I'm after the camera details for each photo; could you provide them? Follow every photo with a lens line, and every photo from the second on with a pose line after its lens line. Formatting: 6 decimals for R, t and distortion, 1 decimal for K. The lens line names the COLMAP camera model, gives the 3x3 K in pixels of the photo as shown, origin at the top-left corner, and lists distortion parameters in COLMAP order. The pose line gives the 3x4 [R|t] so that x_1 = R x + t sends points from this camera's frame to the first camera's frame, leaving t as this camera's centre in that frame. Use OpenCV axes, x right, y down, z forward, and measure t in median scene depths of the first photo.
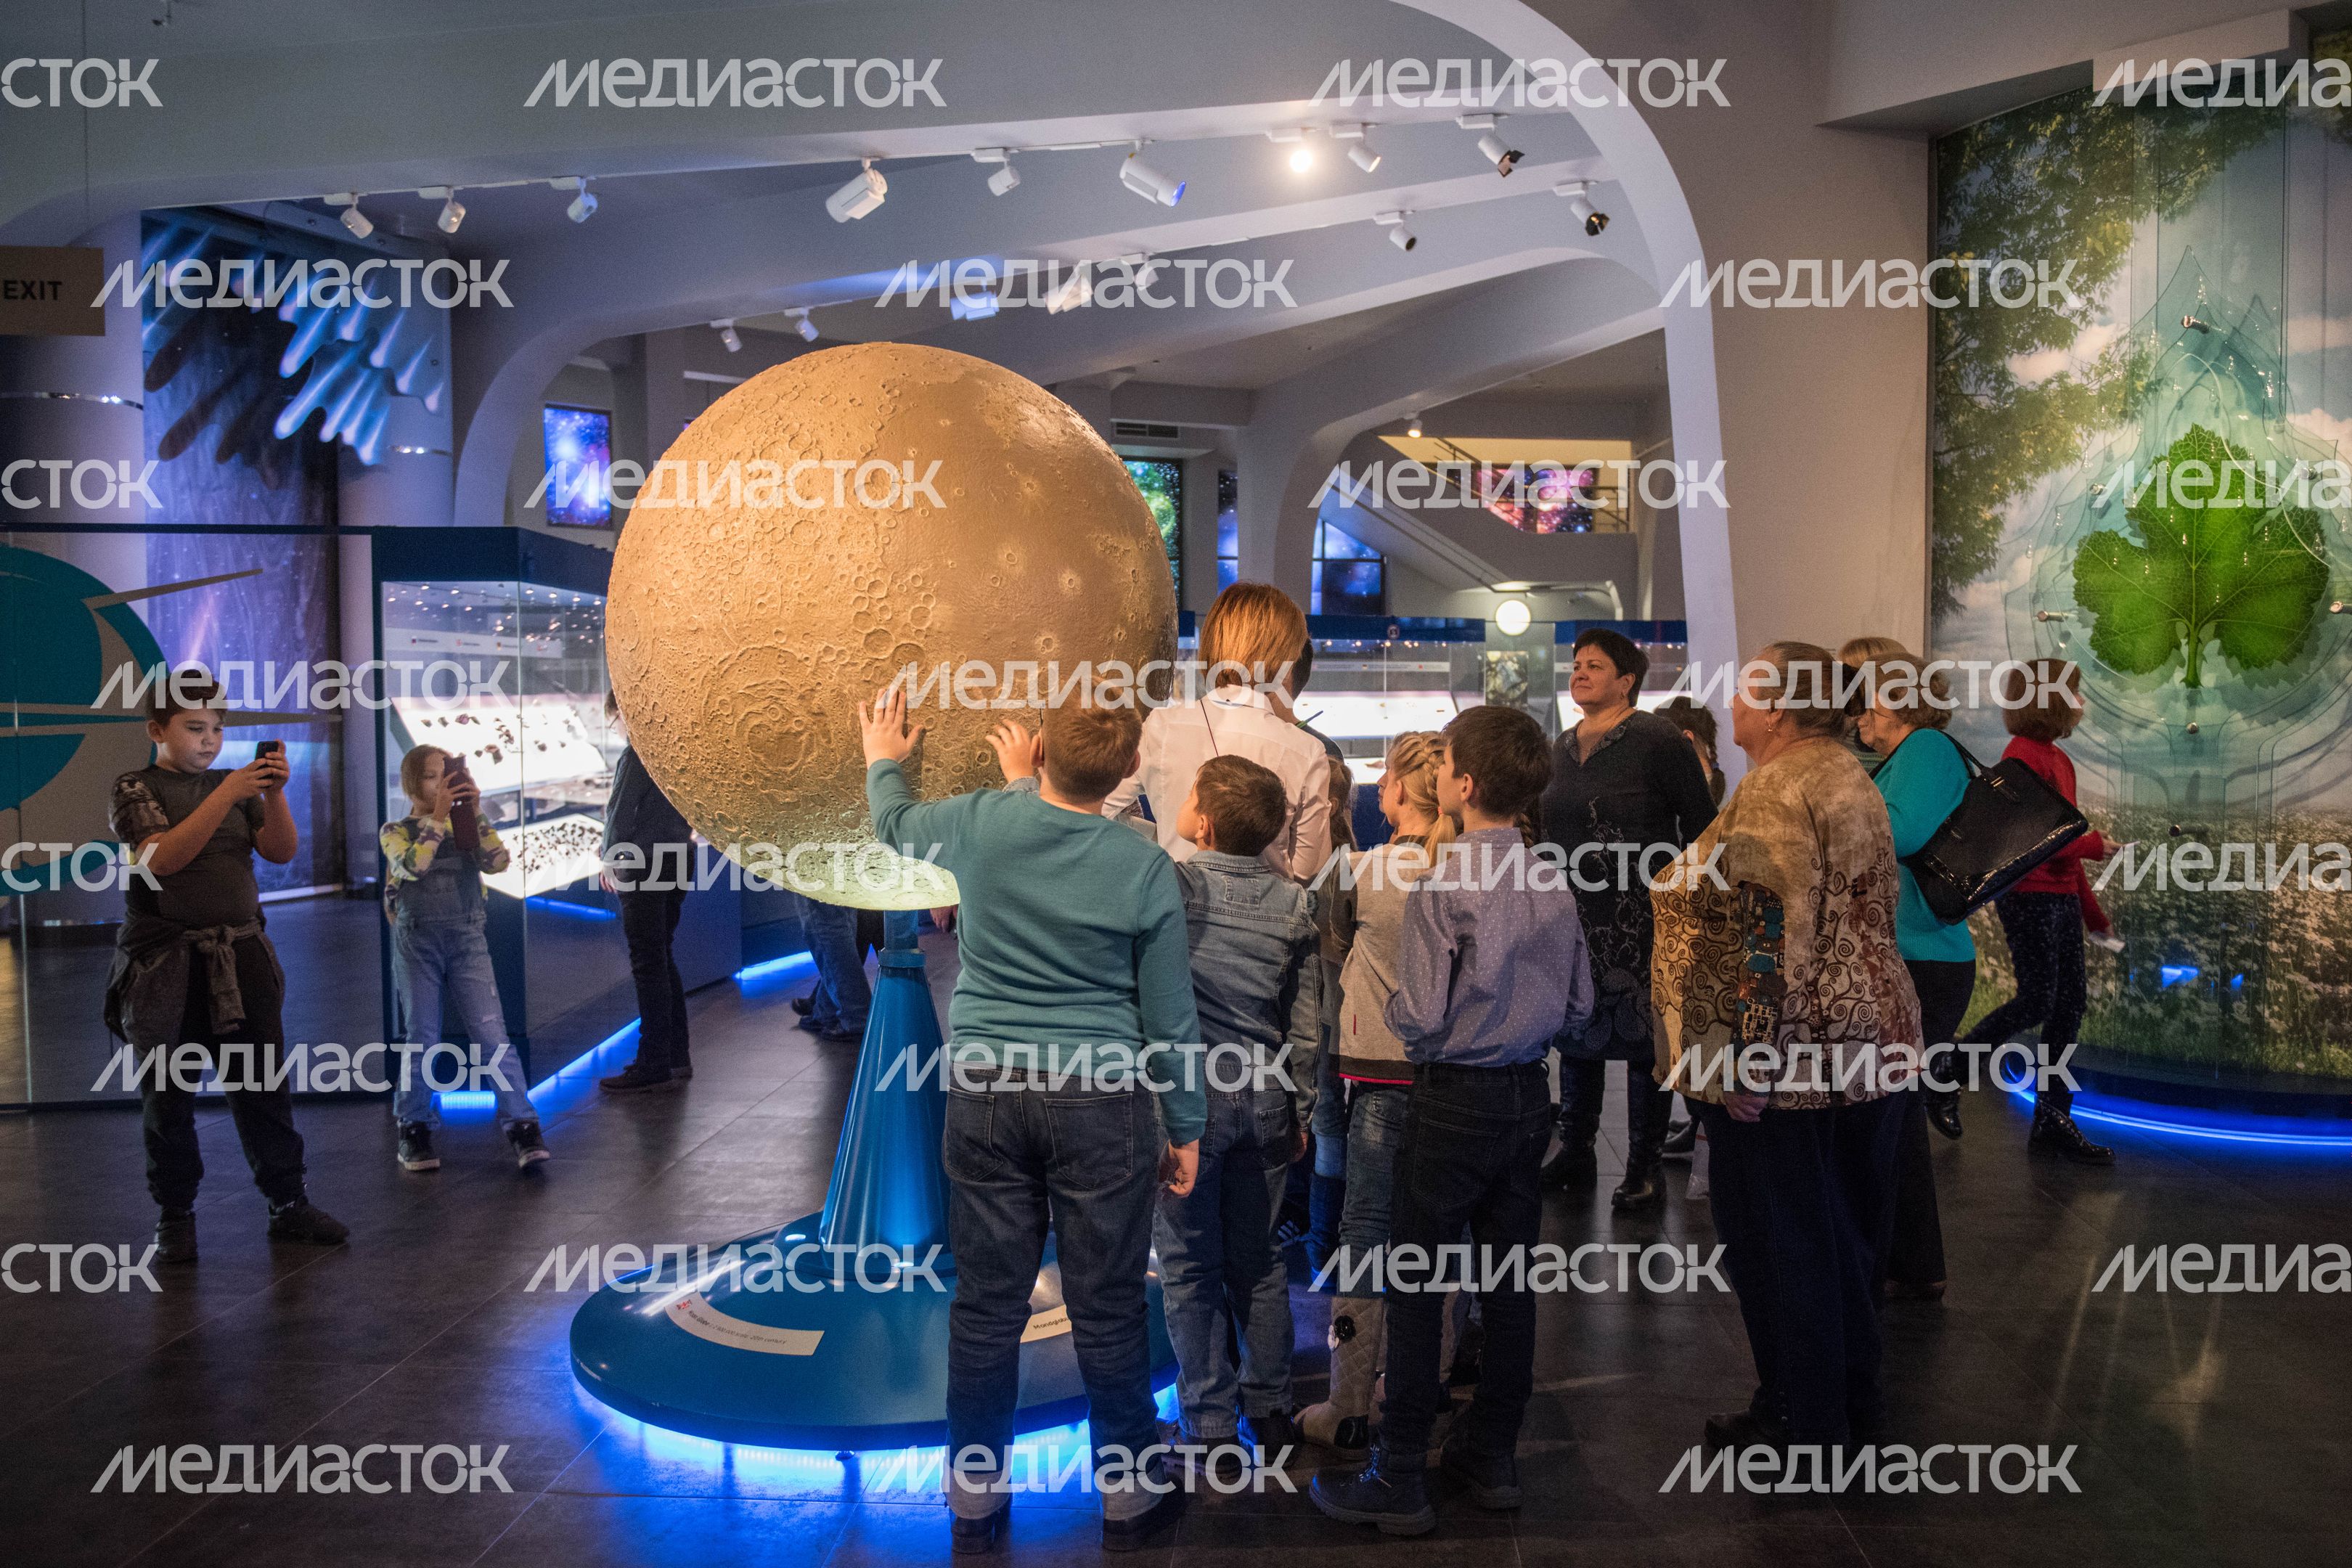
lens RADIAL K [[1894.7, 0, 1181.8], [0, 1894.7, 797.4], [0, 0, 1]] dist [-0.030288, 0.000065]
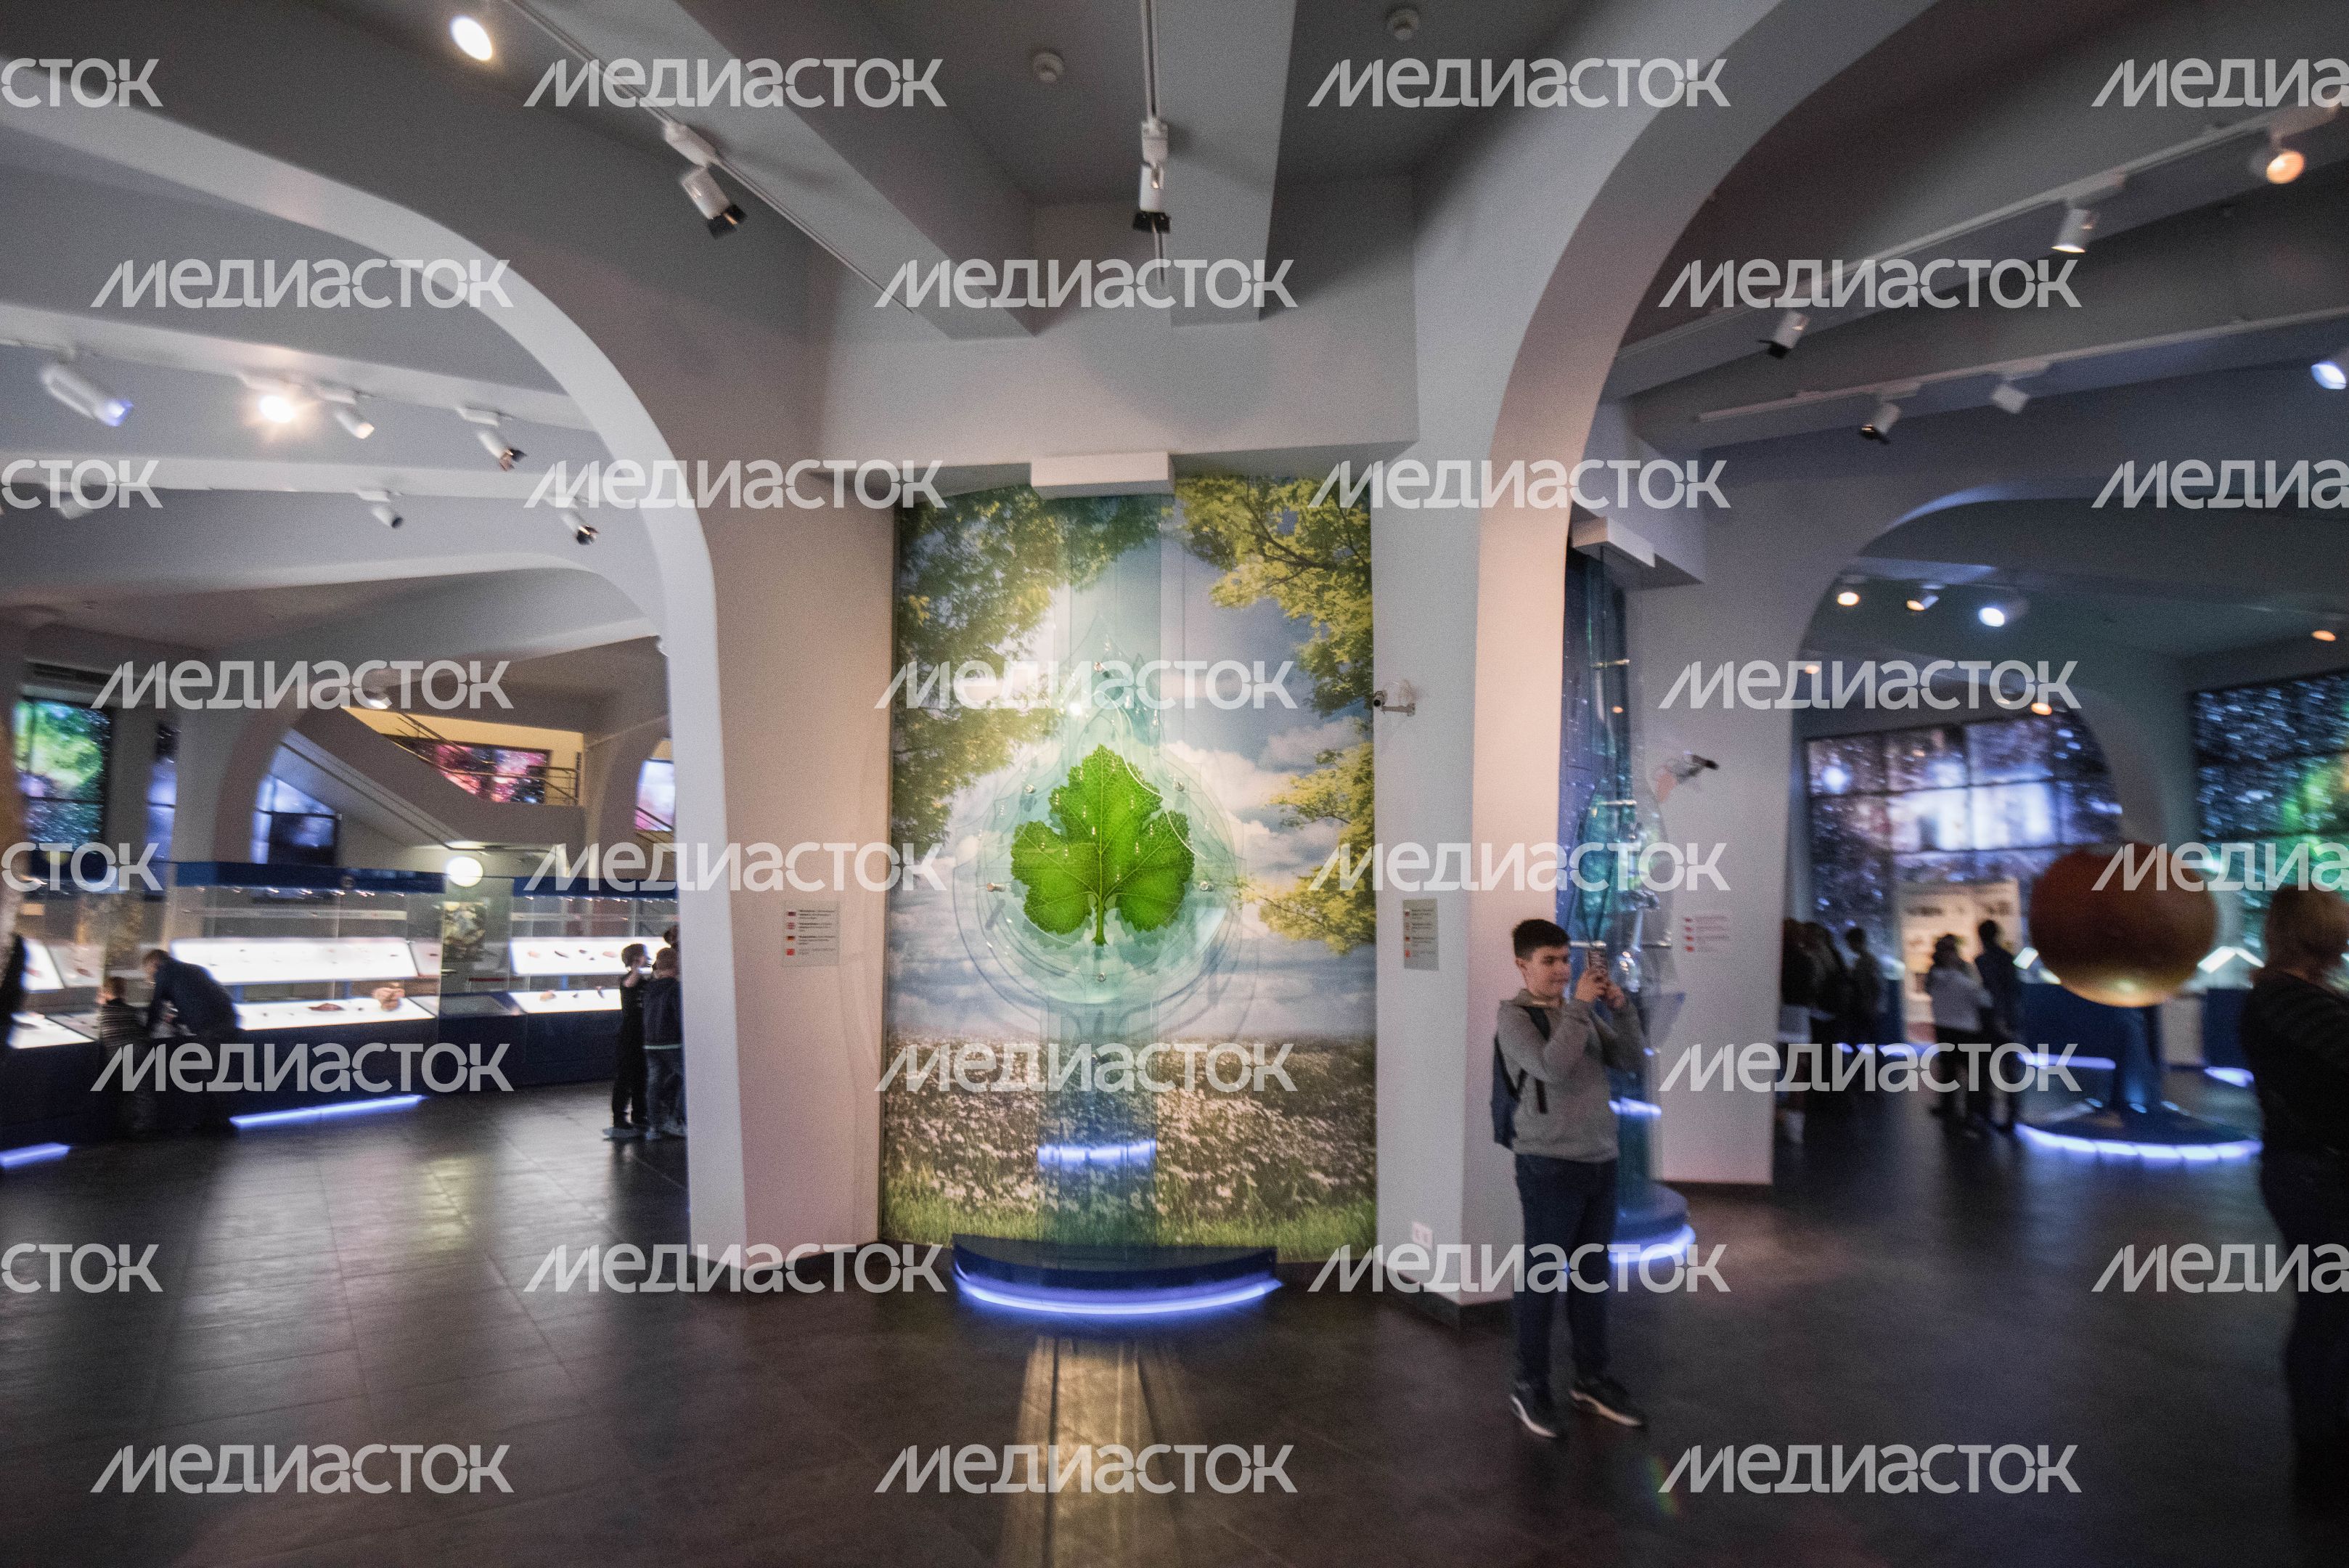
lens RADIAL K [[1317.3, 0, 1223.2], [0, 1317.3, 803.2], [0, 0, 1]] dist [0.005066, -0.015687]
pose [[0.761809, 0.067648, 0.644260, 0.012486], [0.030948, 0.989596, -0.140504, -0.023734], [-0.647062, 0.126976, 0.751789, 0.235690]]
